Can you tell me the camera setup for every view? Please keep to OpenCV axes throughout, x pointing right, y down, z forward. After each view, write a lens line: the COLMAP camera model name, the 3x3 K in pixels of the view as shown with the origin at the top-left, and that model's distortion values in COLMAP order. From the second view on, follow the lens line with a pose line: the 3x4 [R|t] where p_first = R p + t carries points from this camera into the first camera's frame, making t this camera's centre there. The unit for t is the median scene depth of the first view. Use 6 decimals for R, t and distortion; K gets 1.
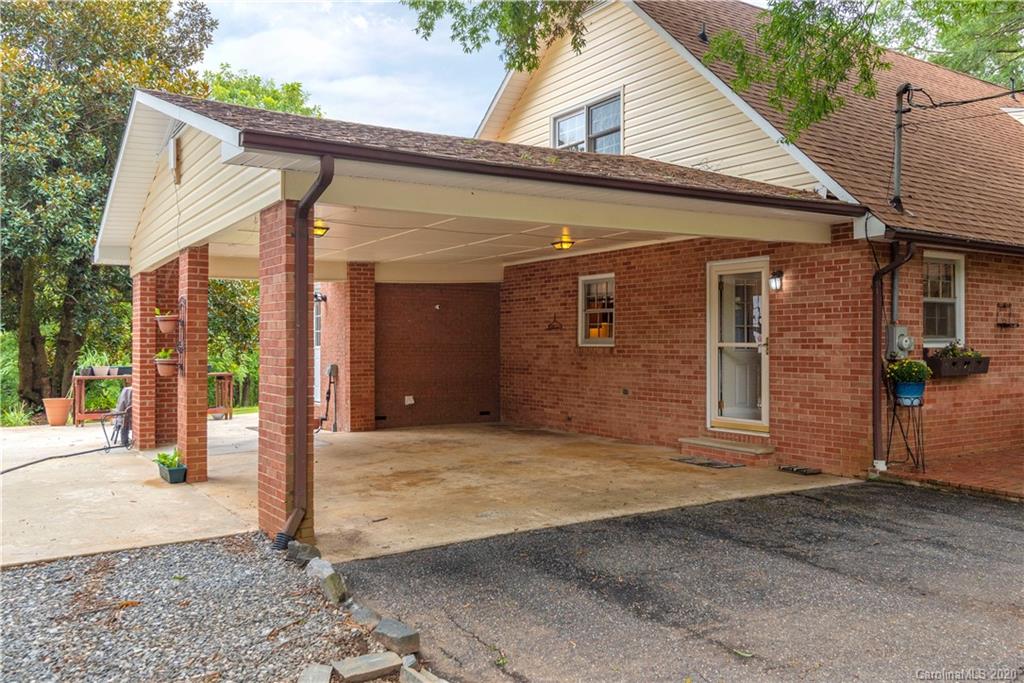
lens RADIAL K [[816.3, 0, 513.0], [0, 816.3, 340.4], [0, 0, 1]] dist [0.008624, 0.003072]
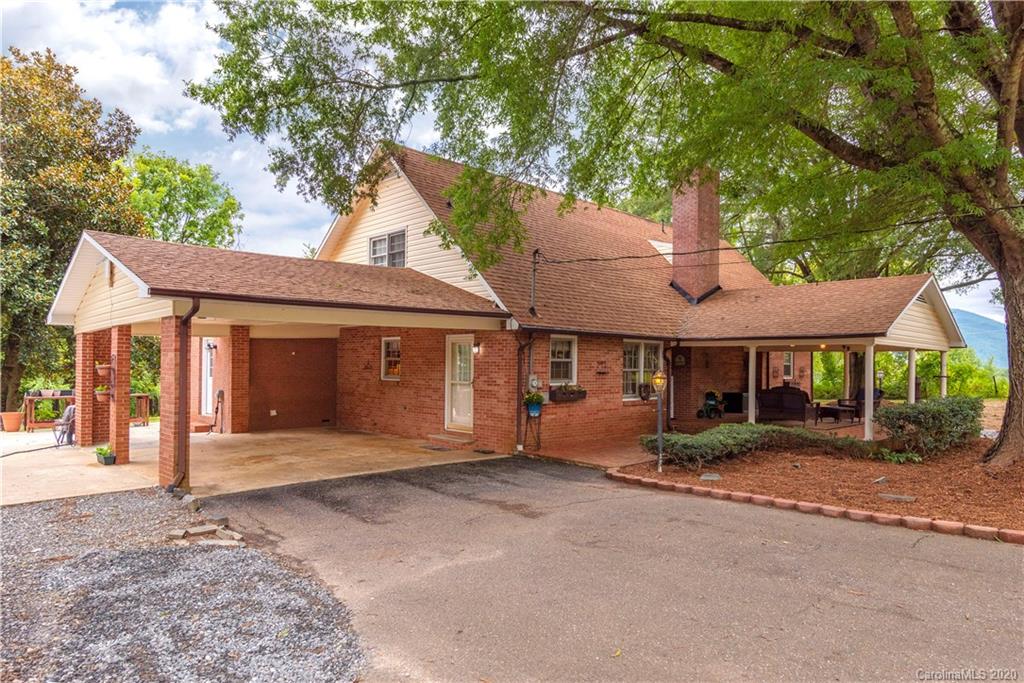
lens RADIAL K [[601.1, 0, 513.6], [0, 601.1, 368.6], [0, 0, 1]] dist [0.004536, 0.002600]
pose [[0.978117, 0.011164, 0.207757, 0.124661], [-0.012596, 0.999905, 0.005570, -0.035934], [-0.207675, -0.008065, 0.978165, -0.334027]]
